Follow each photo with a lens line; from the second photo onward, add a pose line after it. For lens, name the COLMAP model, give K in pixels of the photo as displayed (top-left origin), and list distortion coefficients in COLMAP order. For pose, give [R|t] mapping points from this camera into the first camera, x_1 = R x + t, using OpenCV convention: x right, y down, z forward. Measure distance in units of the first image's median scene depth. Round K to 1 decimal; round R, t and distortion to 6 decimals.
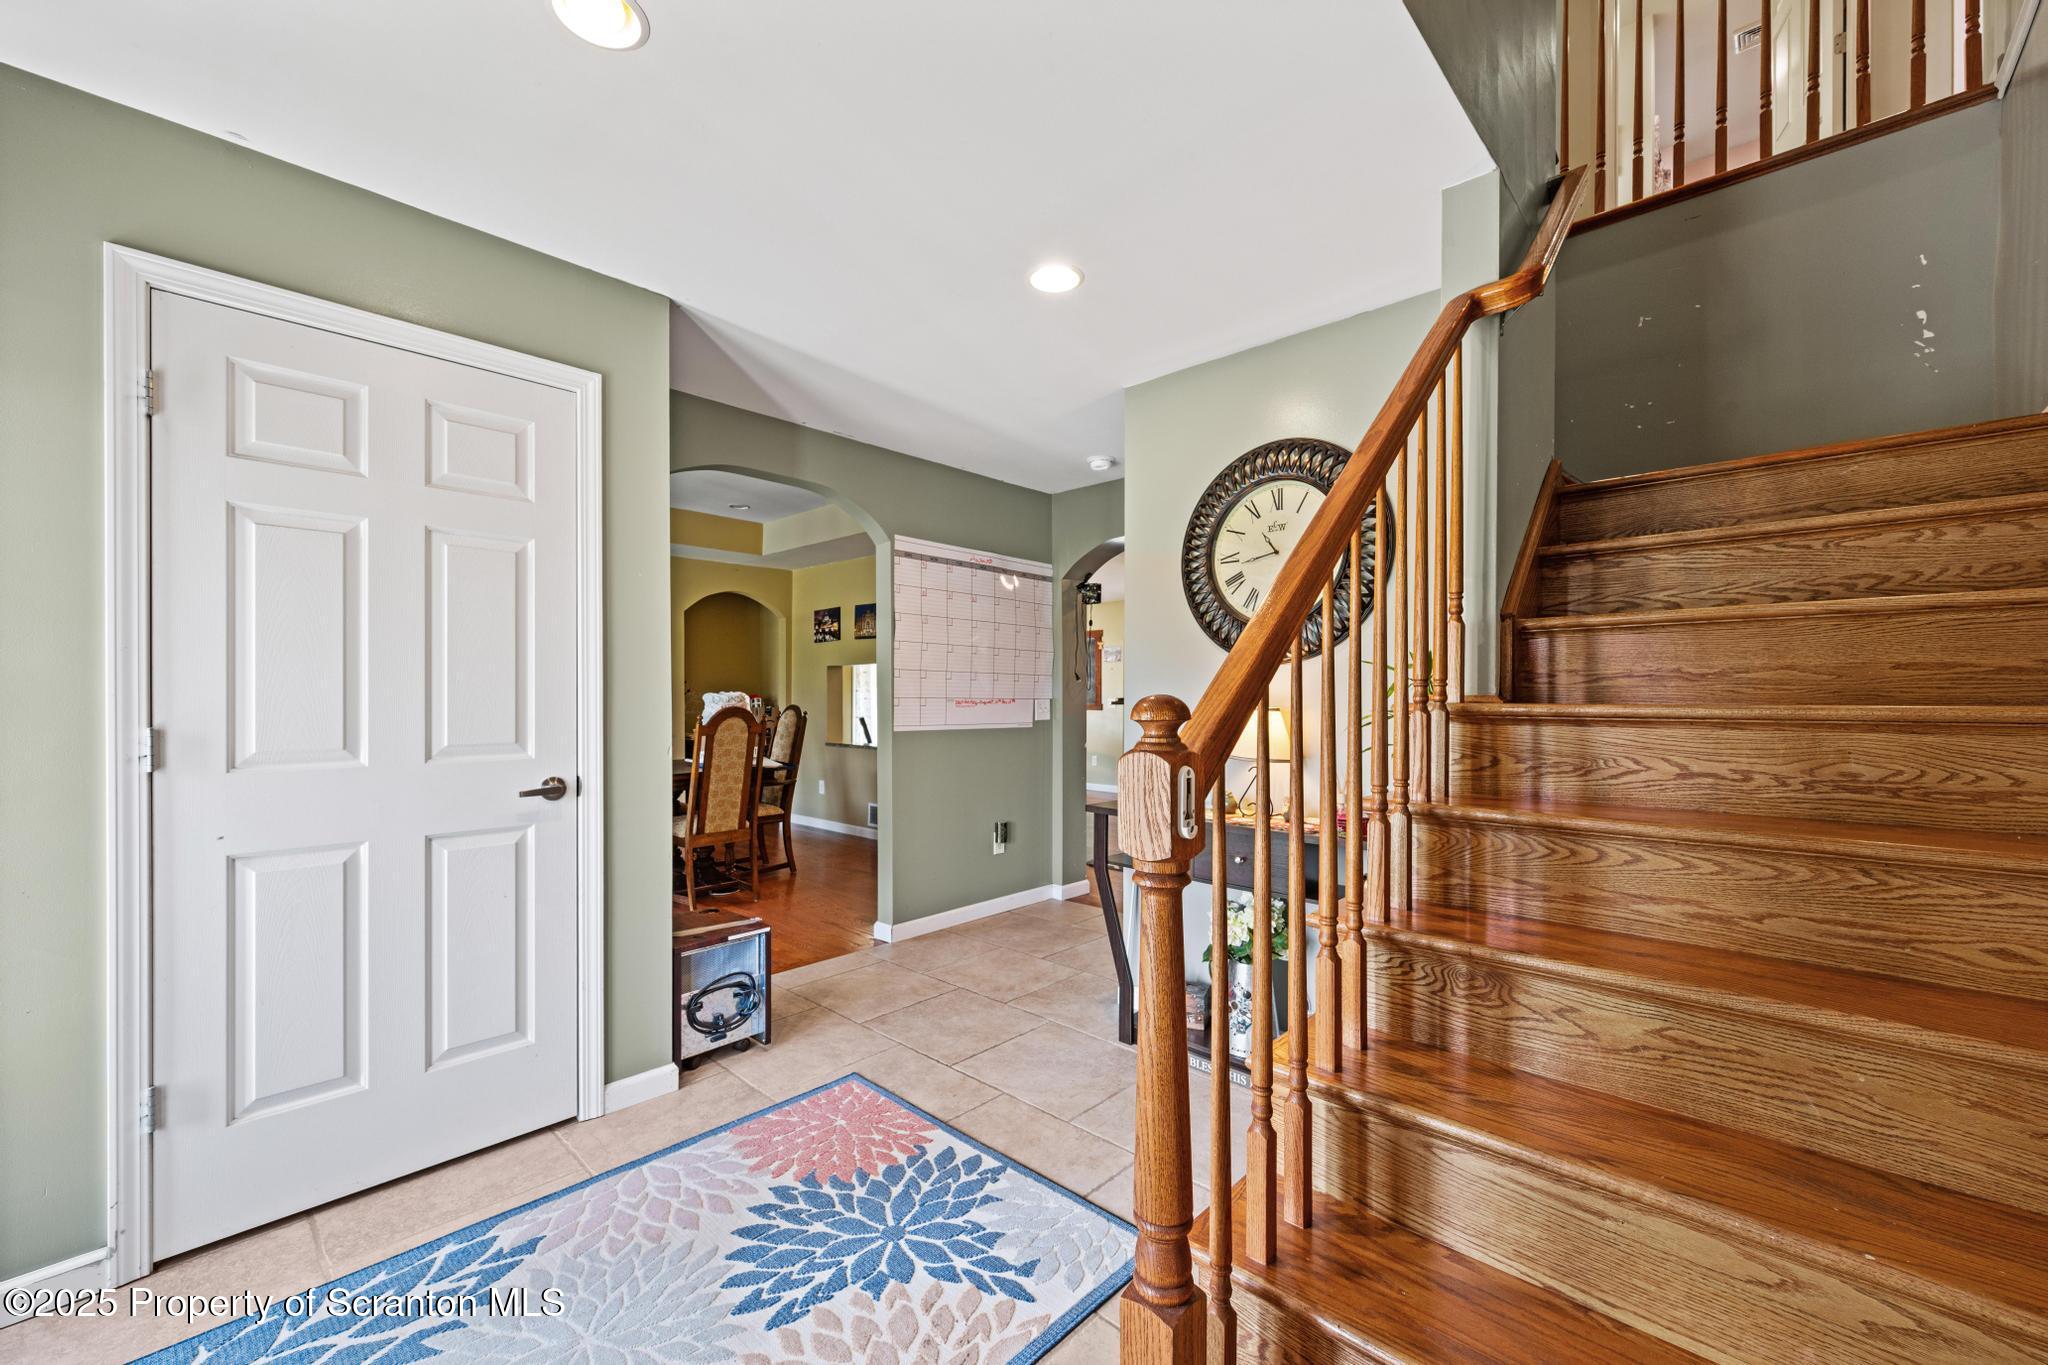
lens RADIAL K [[809.1, 0, 1023.8], [0, 809.1, 696.0], [0, 0, 1]] dist [-0.001139, 0.000004]
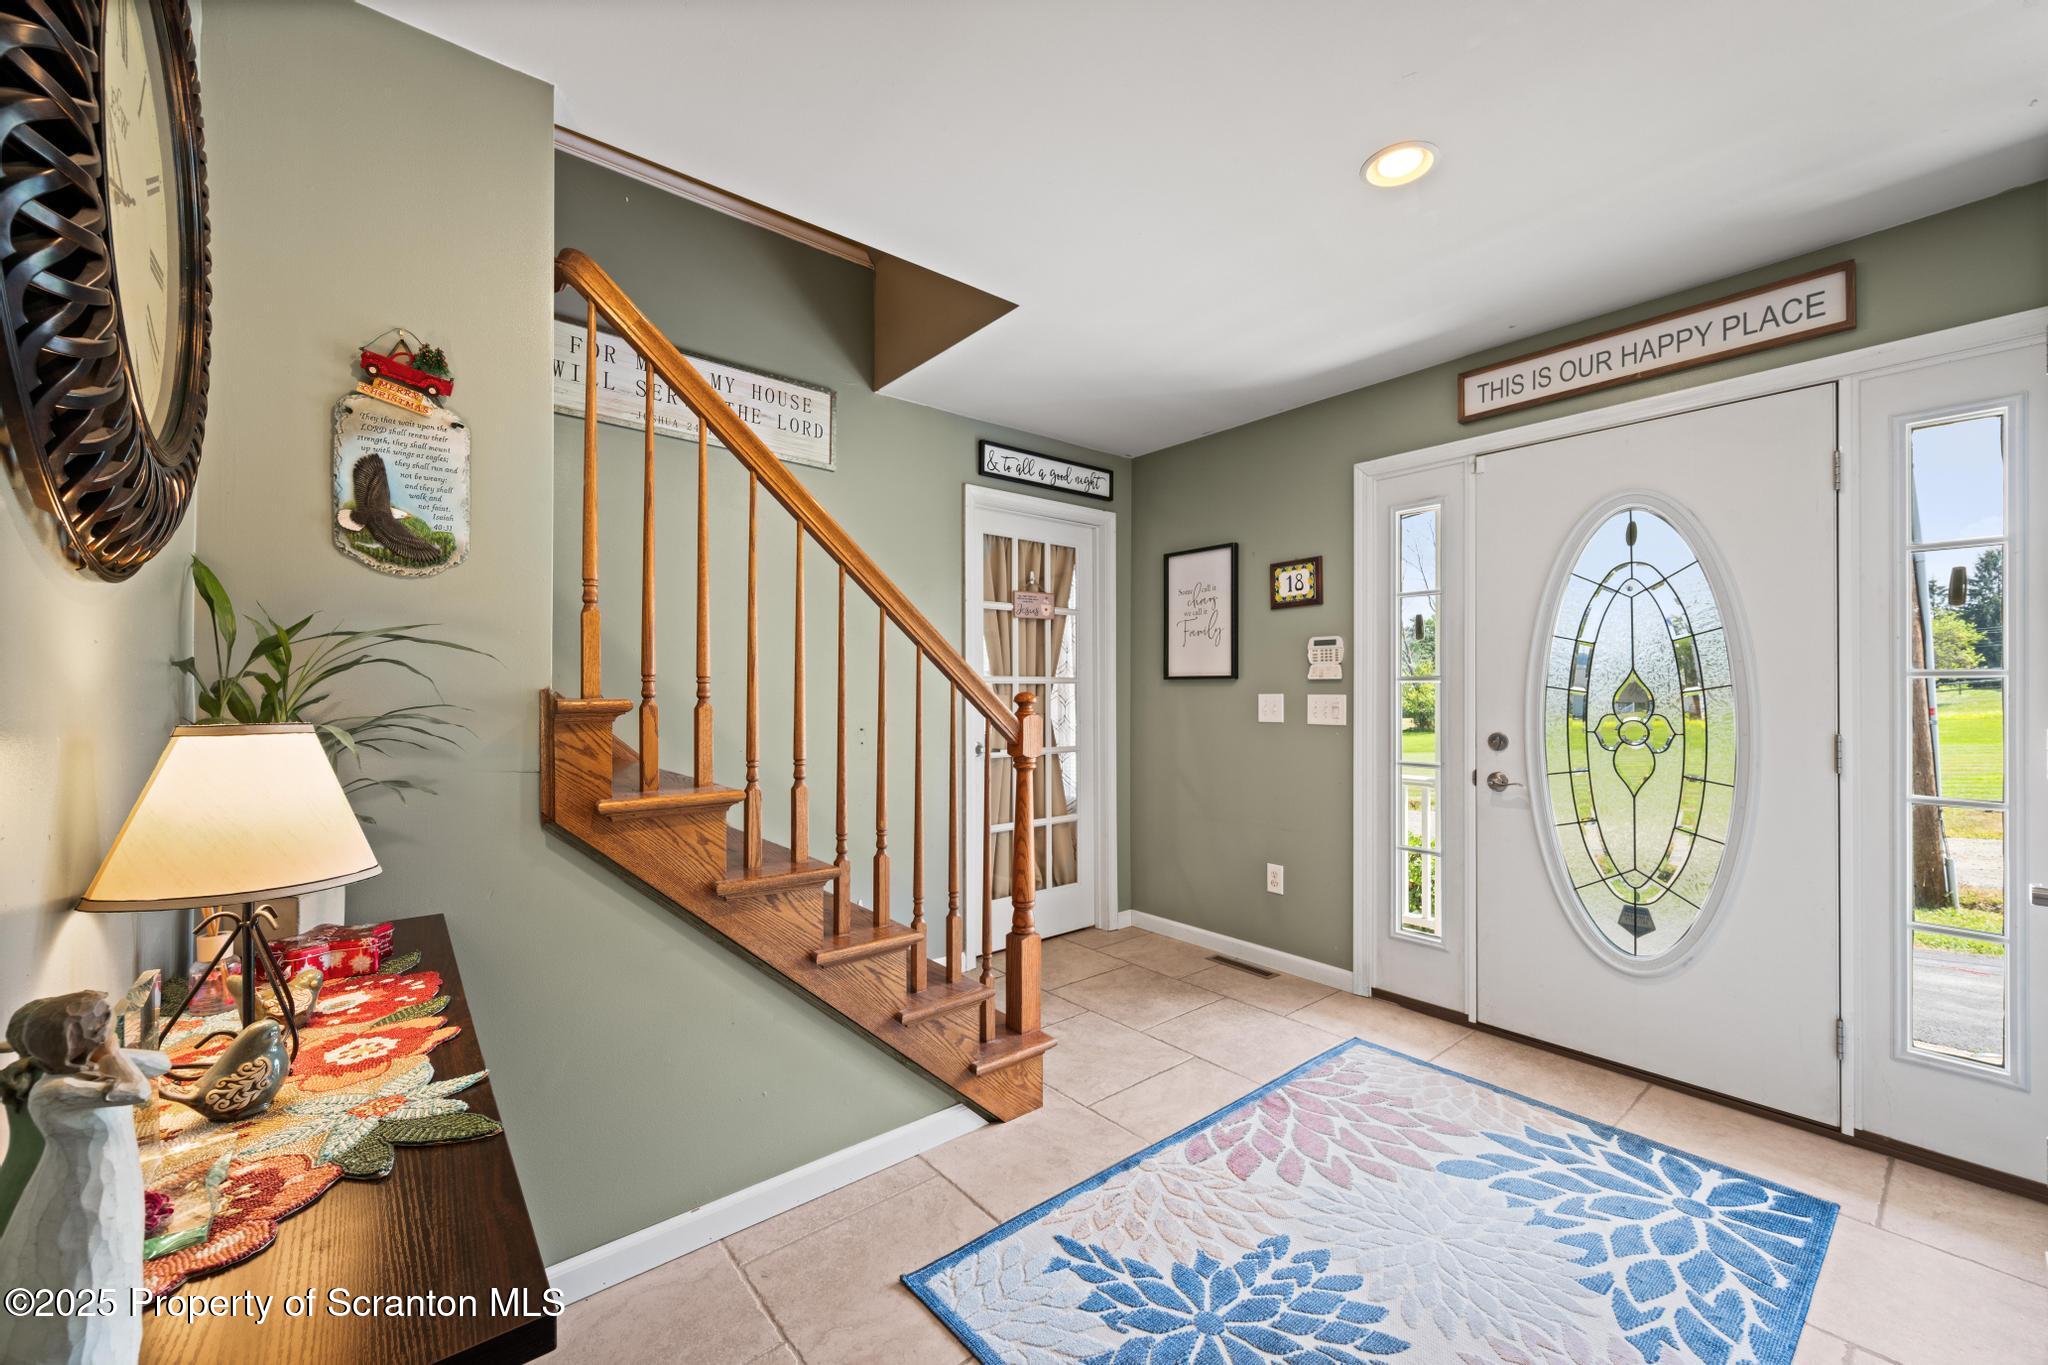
lens RADIAL K [[809.1, 0, 1024.3], [0, 809.1, 689.6], [0, 0, 1]] dist [-0.001139, 0.000004]
pose [[-0.992653, 0.002664, 0.120966, -0.078564], [0.001548, 0.999955, -0.009324, 0.003779], [-0.120986, -0.009068, -0.992613, 2.025134]]
